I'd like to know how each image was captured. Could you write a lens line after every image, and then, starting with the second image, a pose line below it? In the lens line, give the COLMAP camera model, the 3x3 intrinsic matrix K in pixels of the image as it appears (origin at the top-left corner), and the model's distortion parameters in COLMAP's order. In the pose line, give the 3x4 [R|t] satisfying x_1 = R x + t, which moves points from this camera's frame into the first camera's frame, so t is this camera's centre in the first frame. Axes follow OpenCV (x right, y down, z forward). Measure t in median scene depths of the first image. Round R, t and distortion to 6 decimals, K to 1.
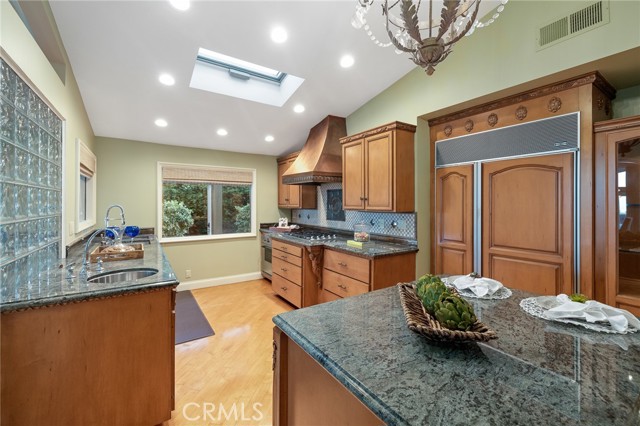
lens RADIAL K [[272.7, 0, 320.7], [0, 272.7, 204.4], [0, 0, 1]] dist [-0.002623, -0.001281]
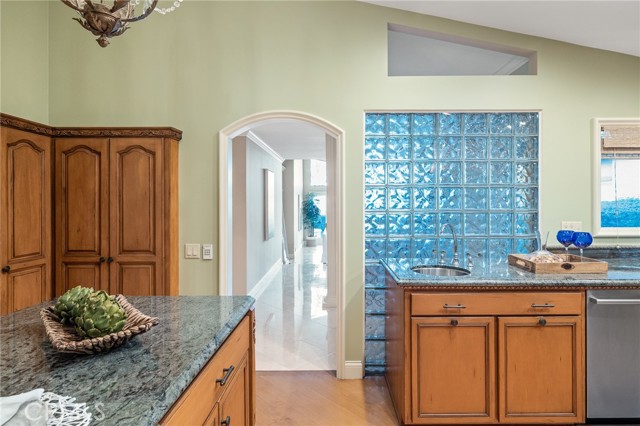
lens RADIAL K [[343.3, 0, 326.7], [0, 343.3, 205.1], [0, 0, 1]] dist [-0.006200, 0.001439]
pose [[-0.561103, 0.004311, -0.827735, 0.330246], [0.000480, 0.999988, 0.004882, 0.003323], [0.827746, 0.002342, -0.561098, 0.800529]]
